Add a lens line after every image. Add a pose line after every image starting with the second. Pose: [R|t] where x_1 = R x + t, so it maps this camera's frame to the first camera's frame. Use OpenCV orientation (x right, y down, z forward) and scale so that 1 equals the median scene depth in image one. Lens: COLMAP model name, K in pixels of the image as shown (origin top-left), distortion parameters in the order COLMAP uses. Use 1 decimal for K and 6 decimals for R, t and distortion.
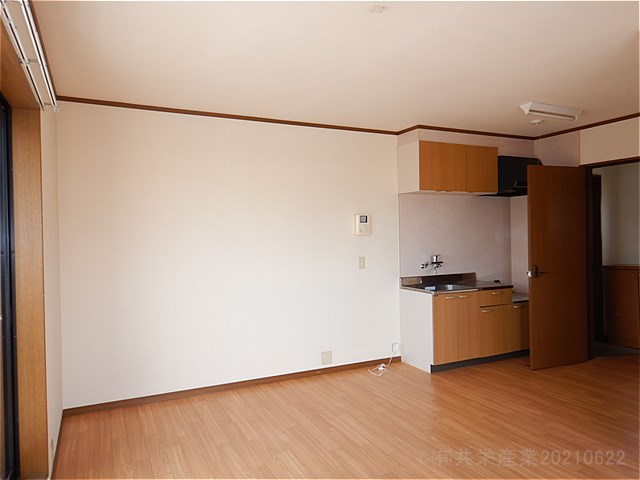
lens RADIAL K [[451.1, 0, 321.0], [0, 451.1, 240.8], [0, 0, 1]] dist [-0.003748, -0.004345]
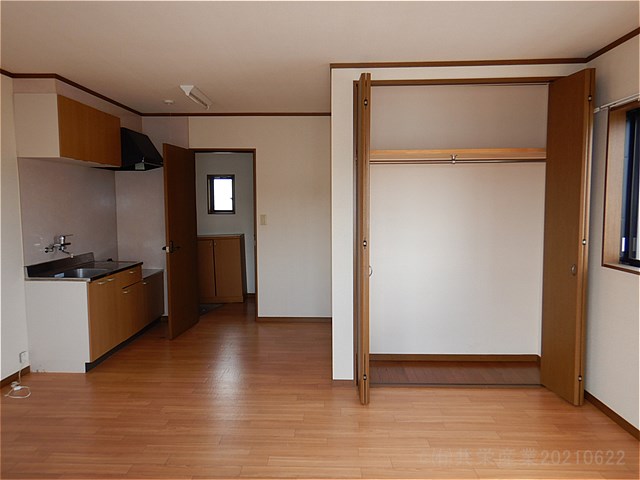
lens RADIAL K [[451.1, 0, 321.9], [0, 451.1, 238.1], [0, 0, 1]] dist [-0.003748, -0.004345]
pose [[0.461527, -0.052882, 0.885549, -0.277294], [0.001931, 0.998279, 0.058607, -0.011900], [-0.887124, -0.025339, 0.460835, 0.196070]]
